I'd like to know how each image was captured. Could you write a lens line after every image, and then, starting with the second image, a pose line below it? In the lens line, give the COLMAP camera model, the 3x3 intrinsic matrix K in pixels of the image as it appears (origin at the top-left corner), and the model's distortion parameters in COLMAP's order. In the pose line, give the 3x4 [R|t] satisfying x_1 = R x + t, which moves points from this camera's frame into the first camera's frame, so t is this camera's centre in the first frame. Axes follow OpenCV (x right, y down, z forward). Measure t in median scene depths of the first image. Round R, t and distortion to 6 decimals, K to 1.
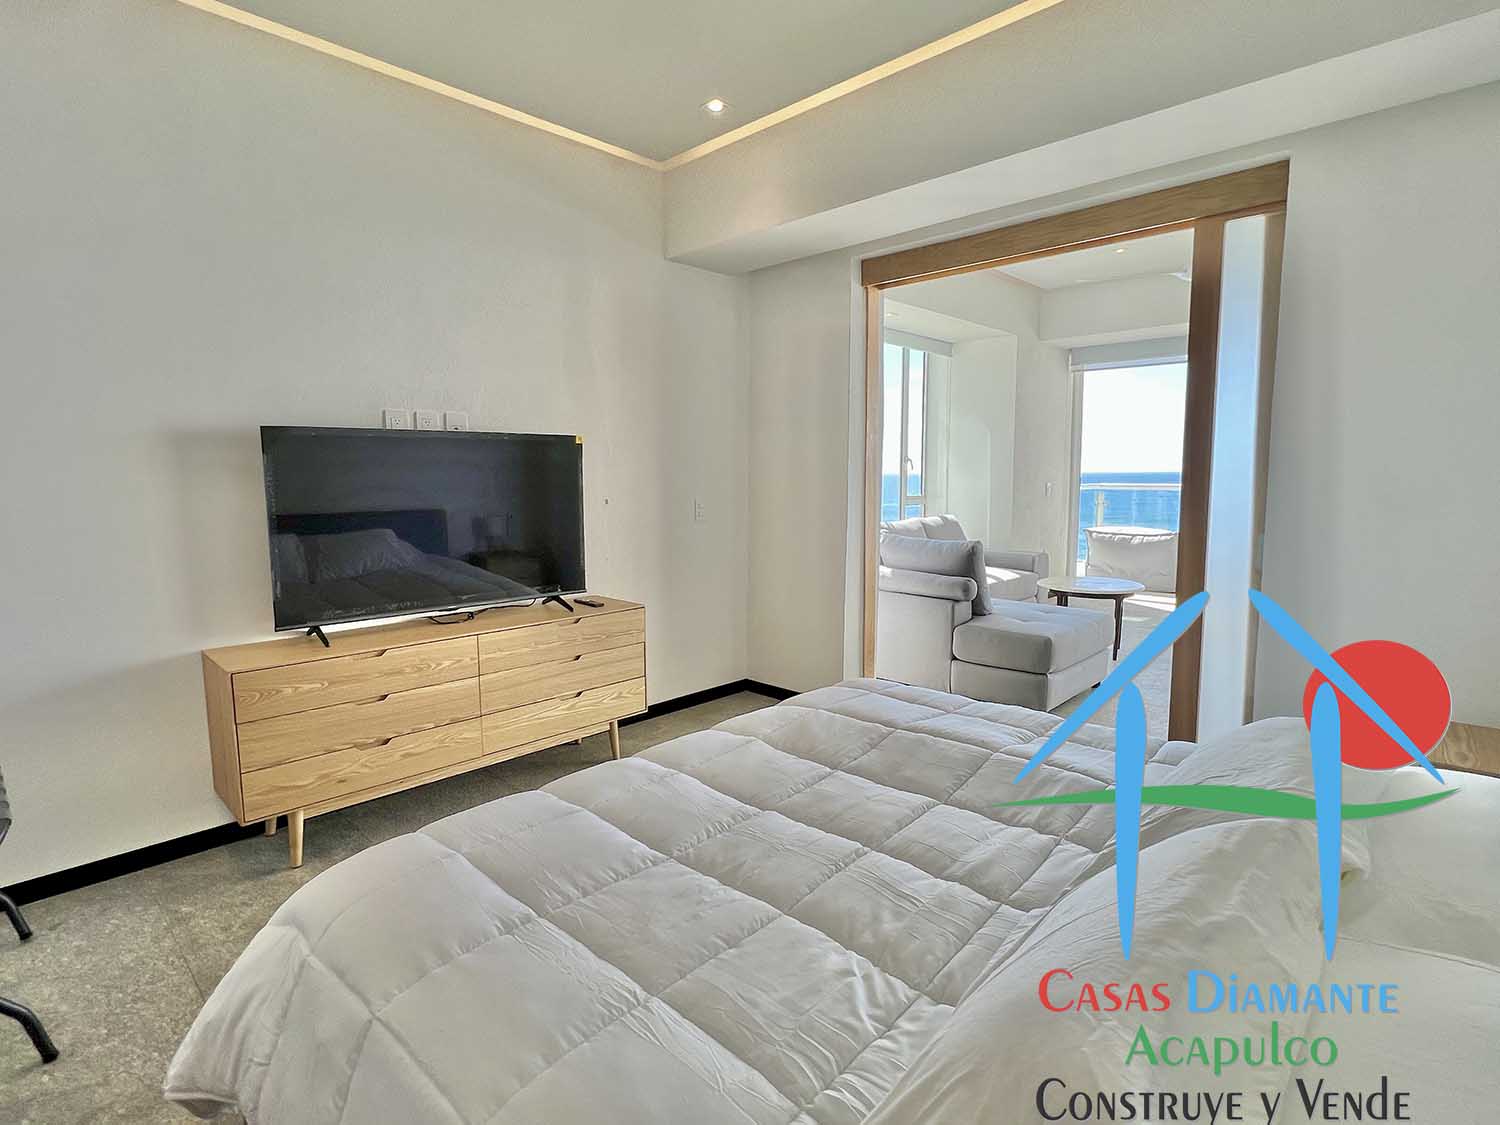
lens RADIAL K [[764.2, 0, 750.4], [0, 764.2, 560.7], [0, 0, 1]] dist [0.001093, 0.000523]
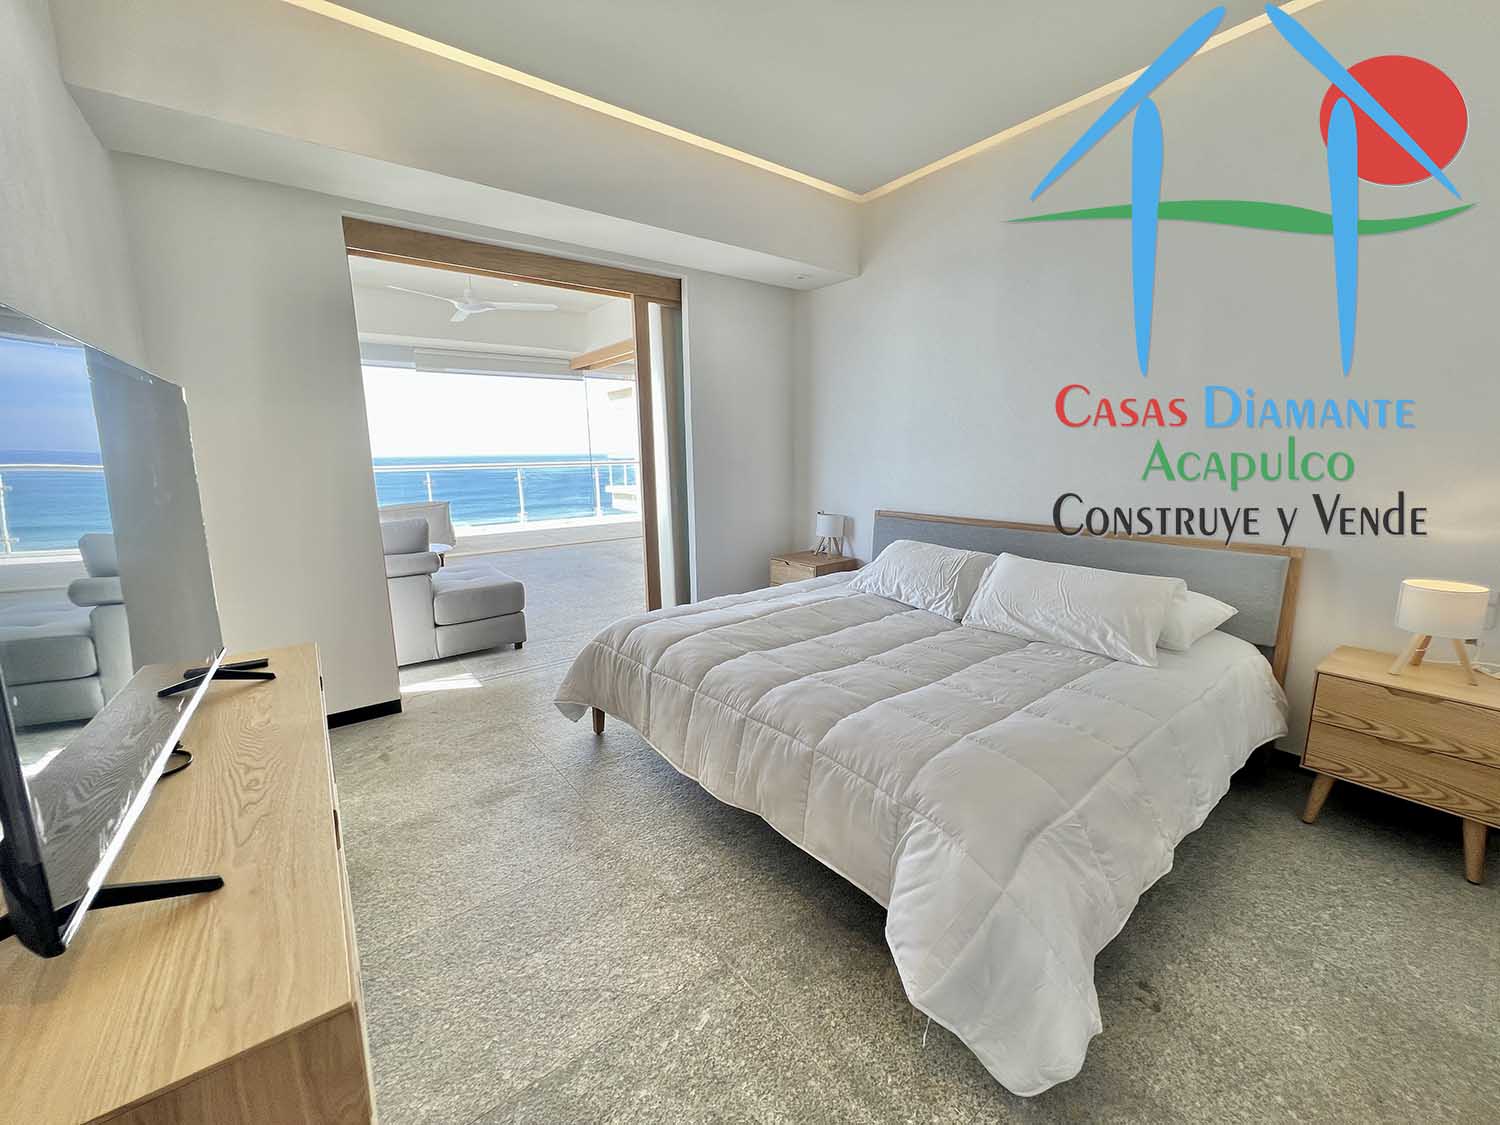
lens RADIAL K [[599.6, 0, 747.2], [0, 599.6, 558.6], [0, 0, 1]] dist [0.000904, -0.000011]
pose [[0.144966, -0.172694, 0.974249, -0.713826], [0.126709, 0.979783, 0.154821, -0.062419], [-0.981290, 0.101002, 0.163917, 0.603403]]
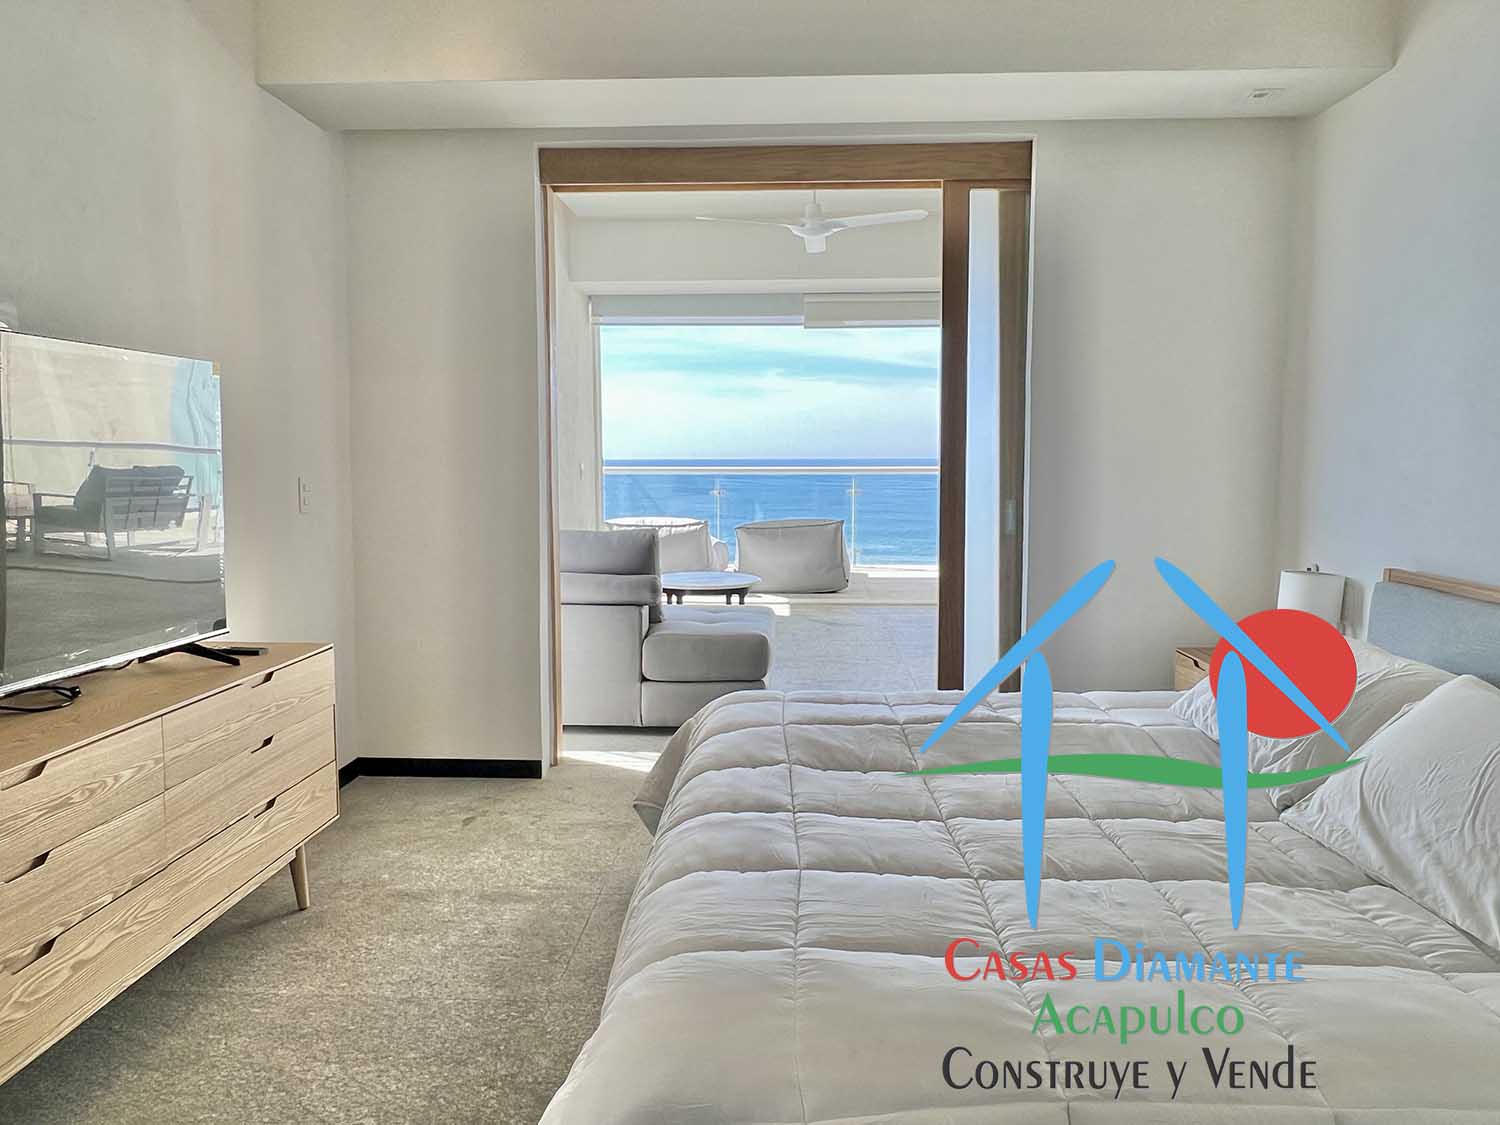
lens RADIAL K [[1074.3, 0, 753.5], [0, 1074.3, 554.4], [0, 0, 1]] dist [-0.004260, -0.003142]
pose [[0.749809, -0.055075, 0.659358, -0.529627], [0.073855, 0.997269, -0.000686, 0.014455], [-0.657519, 0.049211, 0.751829, 0.146090]]
